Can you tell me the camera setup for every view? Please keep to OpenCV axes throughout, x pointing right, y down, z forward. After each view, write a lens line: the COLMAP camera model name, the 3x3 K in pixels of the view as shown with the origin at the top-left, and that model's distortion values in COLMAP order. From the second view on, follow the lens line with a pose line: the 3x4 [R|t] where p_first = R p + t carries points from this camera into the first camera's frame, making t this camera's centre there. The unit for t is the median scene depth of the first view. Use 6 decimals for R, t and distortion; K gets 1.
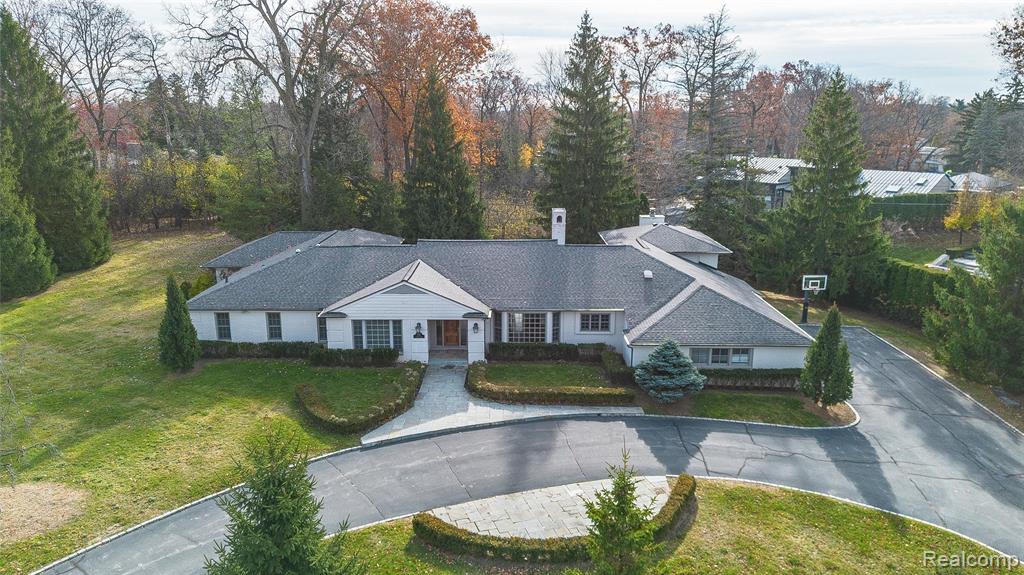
lens RADIAL K [[722.8, 0, 512.5], [0, 722.8, 283.6], [0, 0, 1]] dist [0.070193, -0.037795]
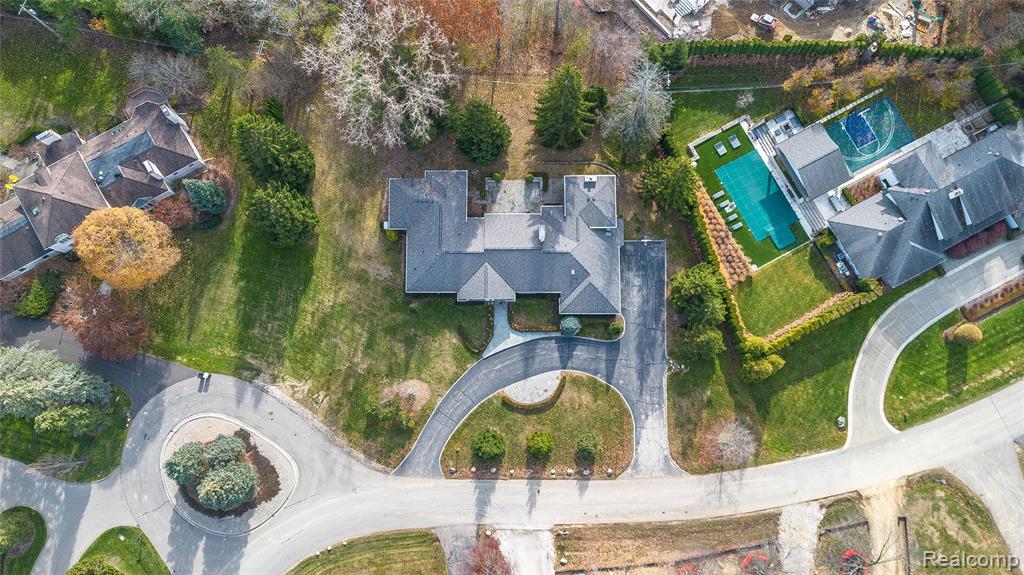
lens RADIAL K [[722.8, 0, 512.5], [0, 722.8, 283.6], [0, 0, 1]] dist [0.070193, -0.037795]
pose [[0.999782, -0.008578, -0.019048, 0.015933], [0.020862, 0.362262, 0.931843, -2.698413], [-0.001093, -0.932037, 0.362362, -0.007280]]
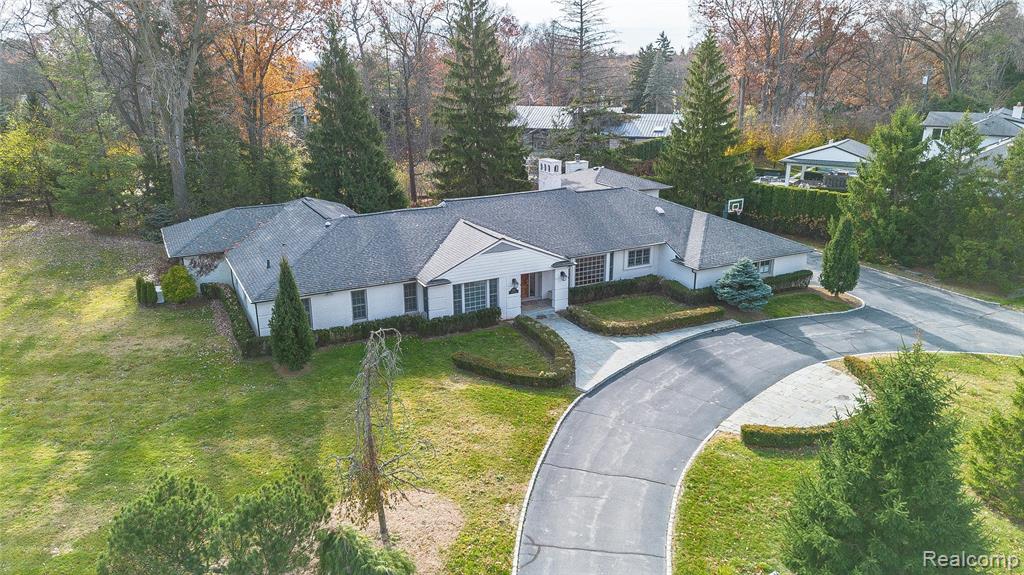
lens RADIAL K [[722.8, 0, 512.5], [0, 722.8, 283.6], [0, 0, 1]] dist [0.070193, -0.037795]
pose [[0.887007, -0.143187, 0.438994, -0.573842], [0.115335, 0.989274, 0.089634, -0.029709], [-0.447120, -0.028874, 0.894008, 0.093555]]
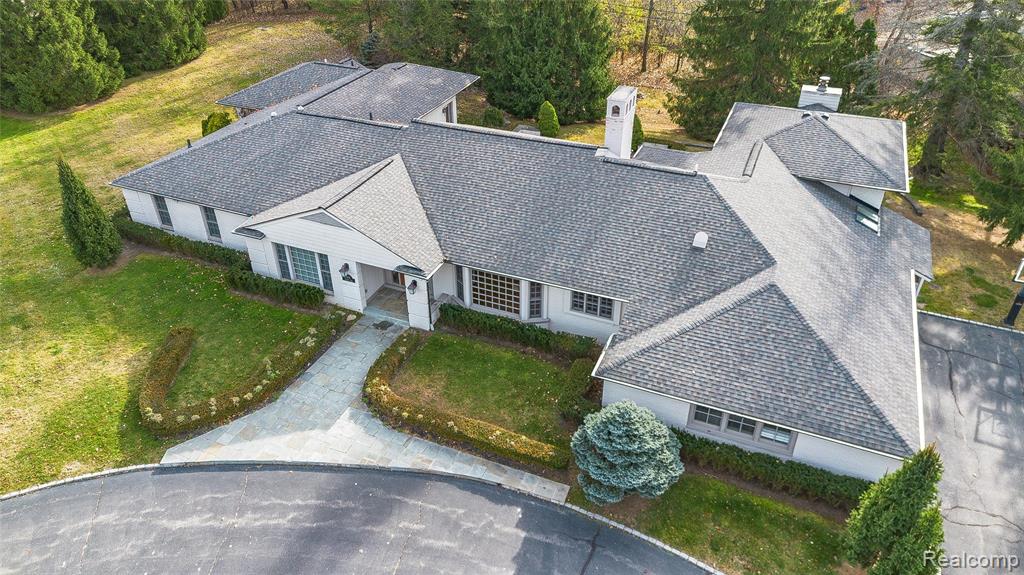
lens RADIAL K [[722.8, 0, 512.5], [0, 722.8, 283.6], [0, 0, 1]] dist [0.070193, -0.037795]
pose [[0.922899, 0.208407, -0.323766, 0.268779], [-0.085470, 0.930762, 0.355495, -0.202678], [0.375437, -0.300413, 0.876812, 0.406674]]
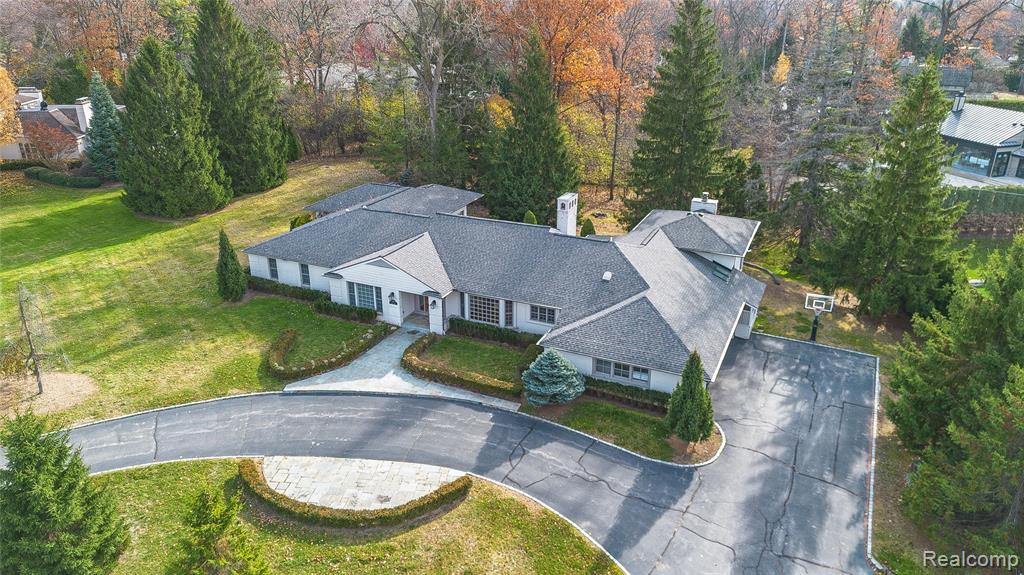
lens RADIAL K [[722.8, 0, 512.5], [0, 722.8, 283.6], [0, 0, 1]] dist [0.070193, -0.037795]
pose [[0.912678, 0.153025, -0.378948, 0.496398], [-0.095365, 0.981398, 0.166623, -0.175695], [0.397397, -0.115934, 0.910294, -0.004100]]
